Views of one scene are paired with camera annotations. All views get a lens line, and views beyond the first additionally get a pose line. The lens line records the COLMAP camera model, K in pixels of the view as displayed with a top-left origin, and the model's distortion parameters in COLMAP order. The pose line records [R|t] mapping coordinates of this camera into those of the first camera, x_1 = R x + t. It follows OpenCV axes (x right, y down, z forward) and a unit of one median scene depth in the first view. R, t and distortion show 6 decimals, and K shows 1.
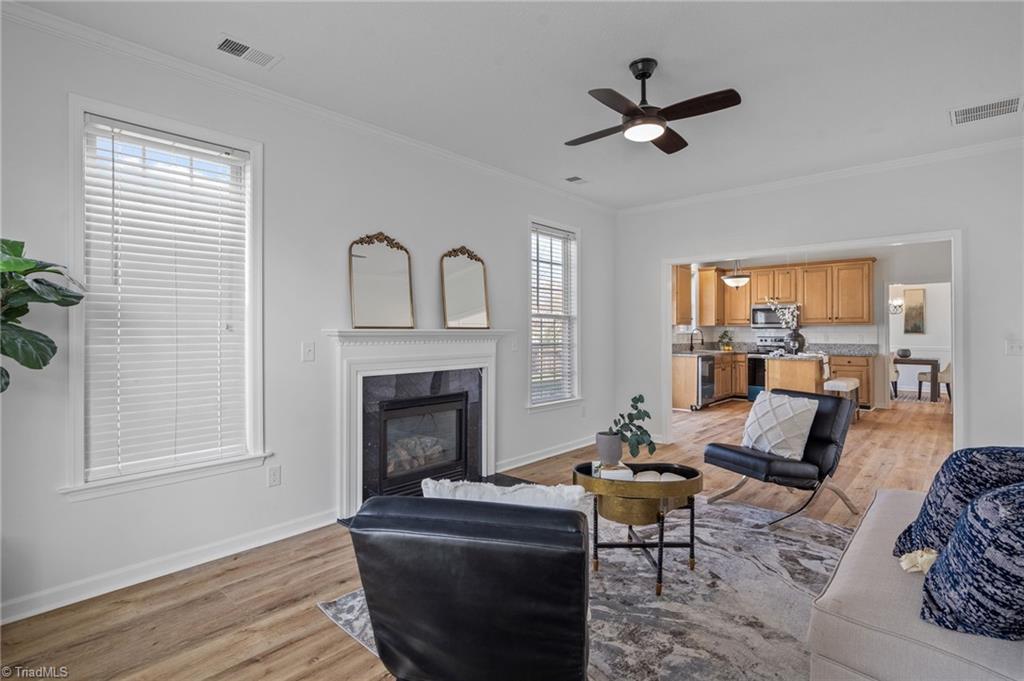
lens RADIAL K [[517.2, 0, 503.0], [0, 517.2, 327.1], [0, 0, 1]] dist [0.021573, 0.000275]
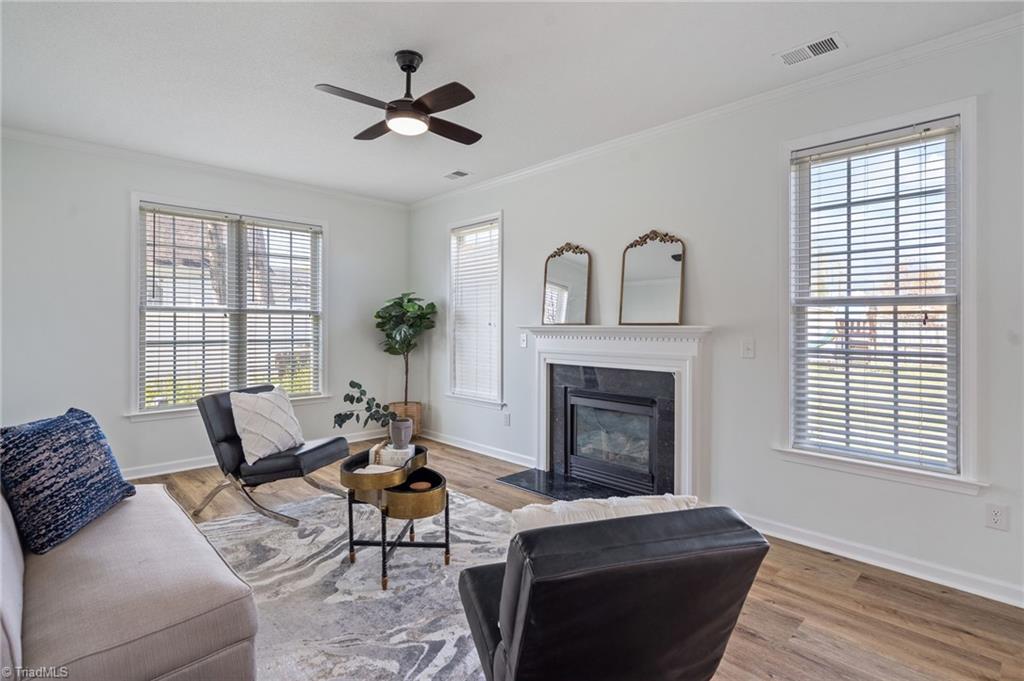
lens RADIAL K [[491.5, 0, 511.3], [0, 491.5, 333.1], [0, 0, 1]] dist [-0.003456, -0.001621]
pose [[-0.064265, 0.005439, -0.997918, 0.887226], [-0.004154, 0.999975, 0.005718, 0.015298], [0.997924, 0.004513, -0.064241, 0.949126]]
